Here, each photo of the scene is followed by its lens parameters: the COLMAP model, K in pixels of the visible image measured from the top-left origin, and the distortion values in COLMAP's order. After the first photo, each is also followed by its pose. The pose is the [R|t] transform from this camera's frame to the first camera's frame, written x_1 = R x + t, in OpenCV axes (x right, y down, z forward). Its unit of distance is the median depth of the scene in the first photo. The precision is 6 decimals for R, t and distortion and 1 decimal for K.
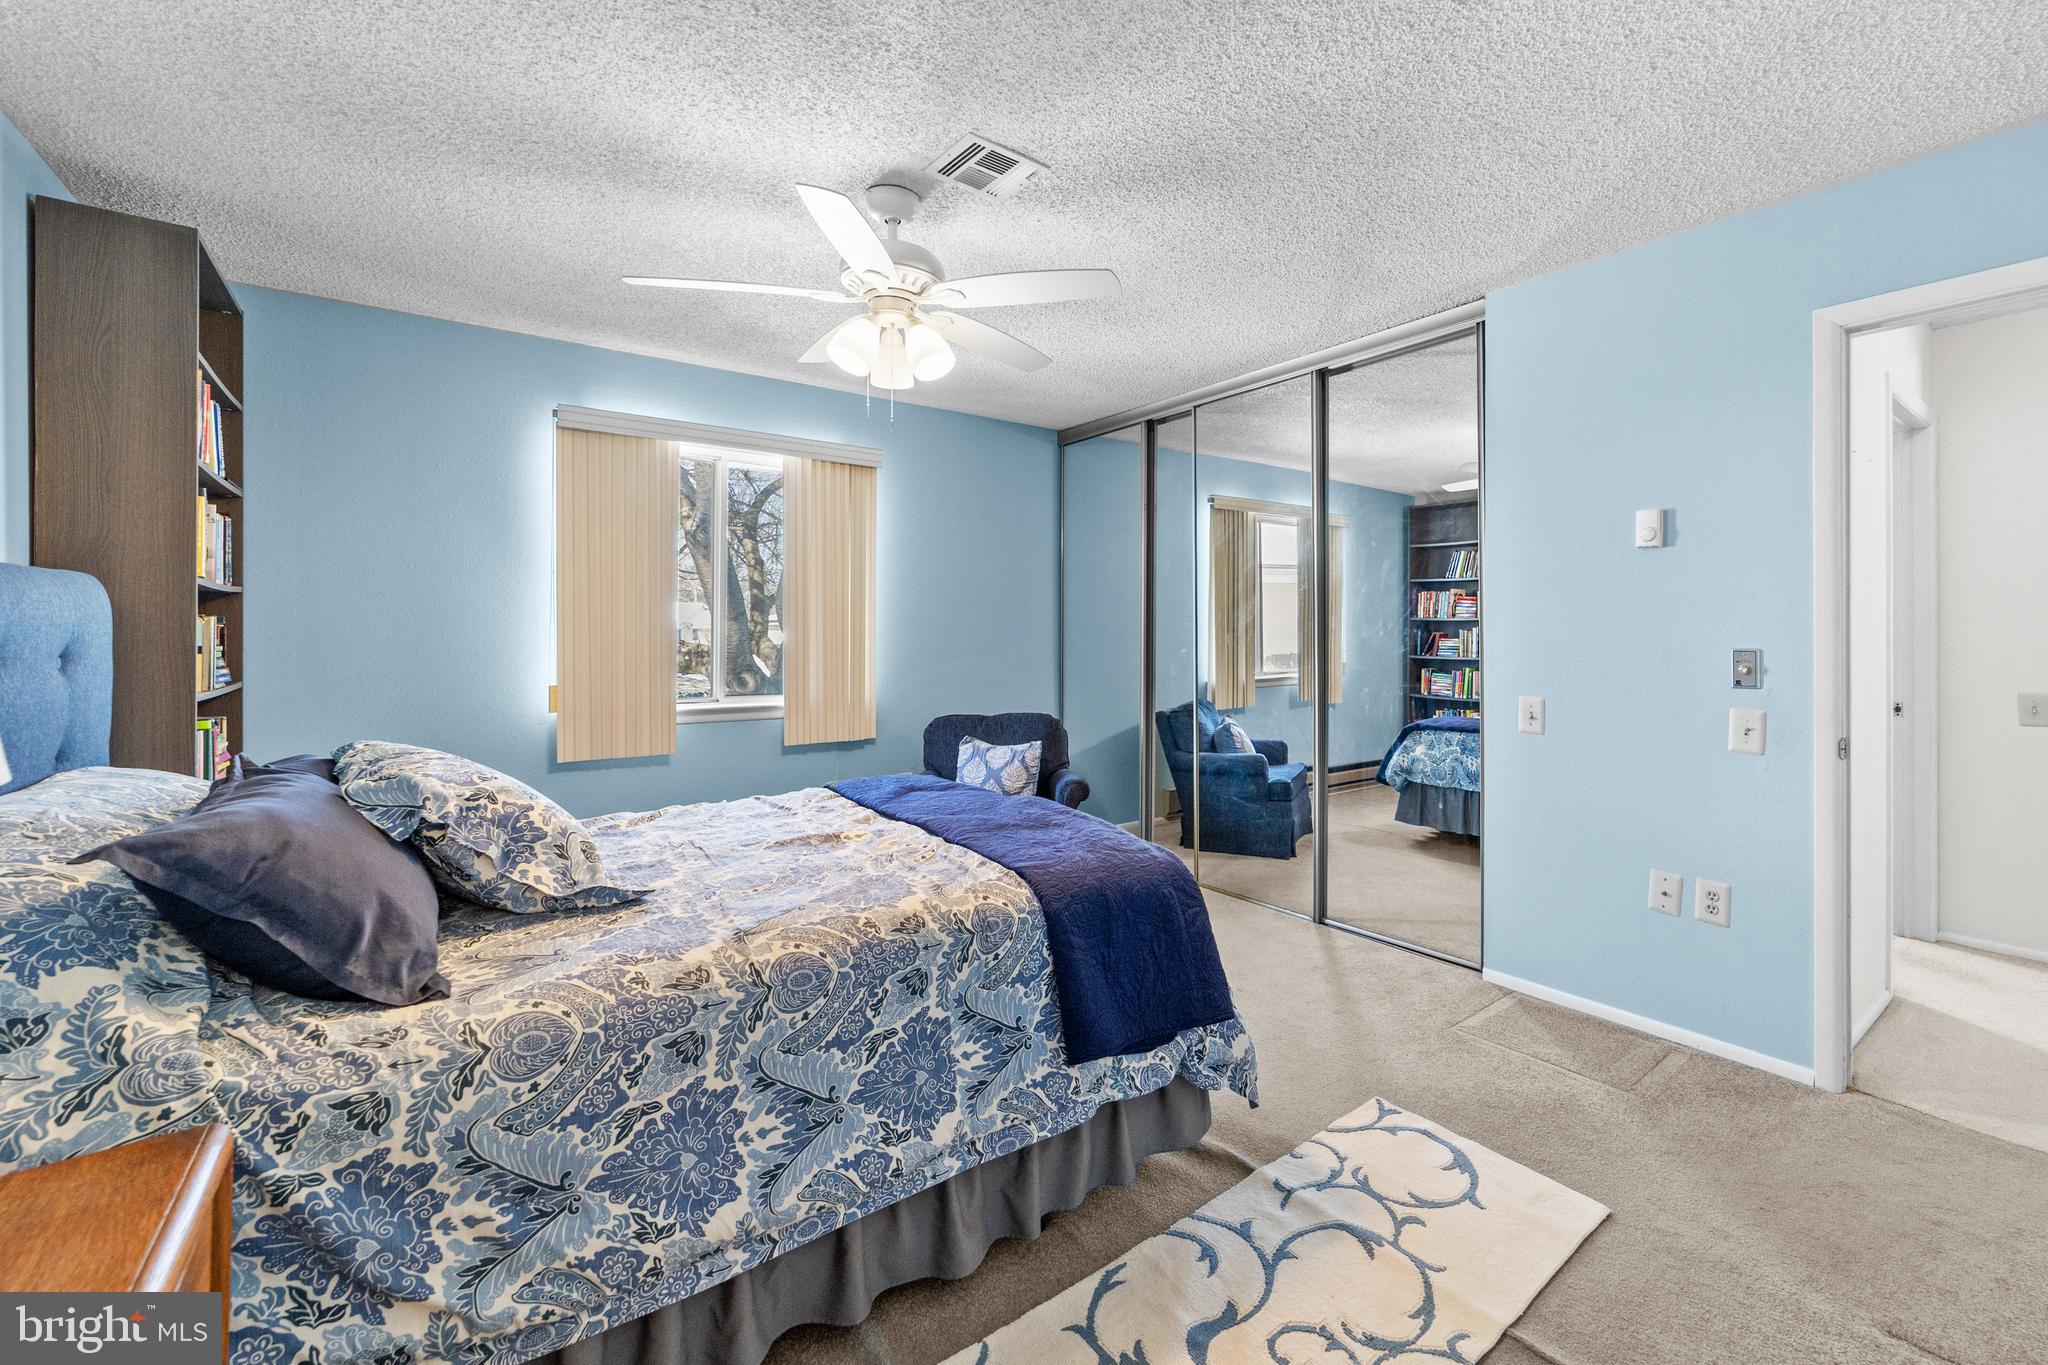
lens RADIAL K [[842.3, 0, 1027.0], [0, 842.3, 625.8], [0, 0, 1]] dist [-0.000535, 0.000120]
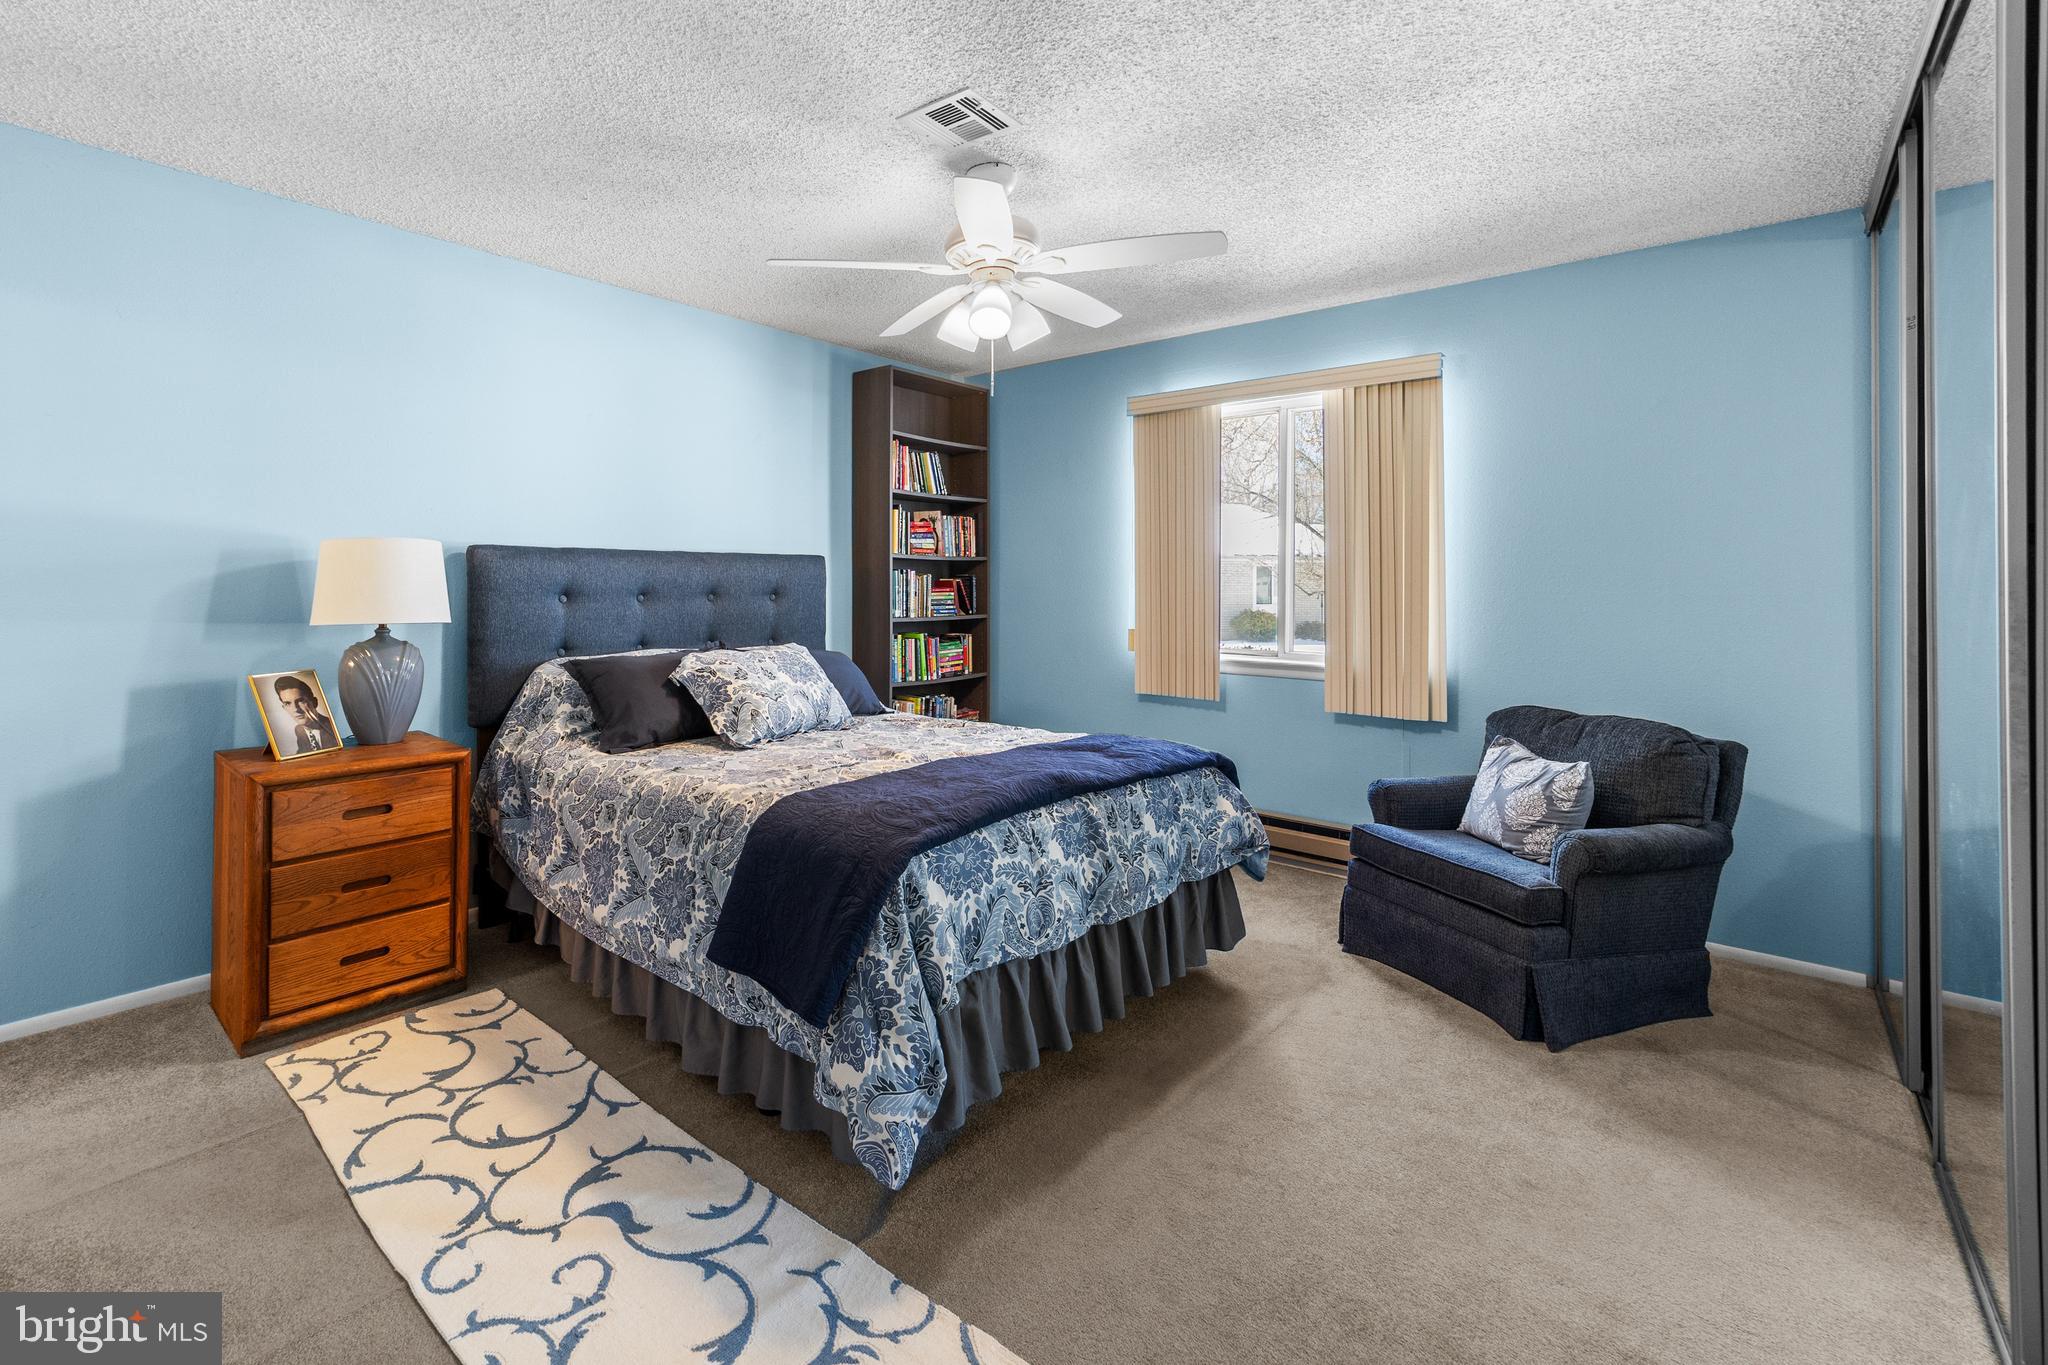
lens RADIAL K [[877.3, 0, 1027.8], [0, 877.3, 581.7], [0, 0, 1]] dist [-0.002118, 0.000117]
pose [[0.267579, -0.001313, -0.963535, 1.372836], [0.001467, 0.999998, -0.000955, 0.008639], [0.963535, -0.001158, 0.267581, 1.132578]]
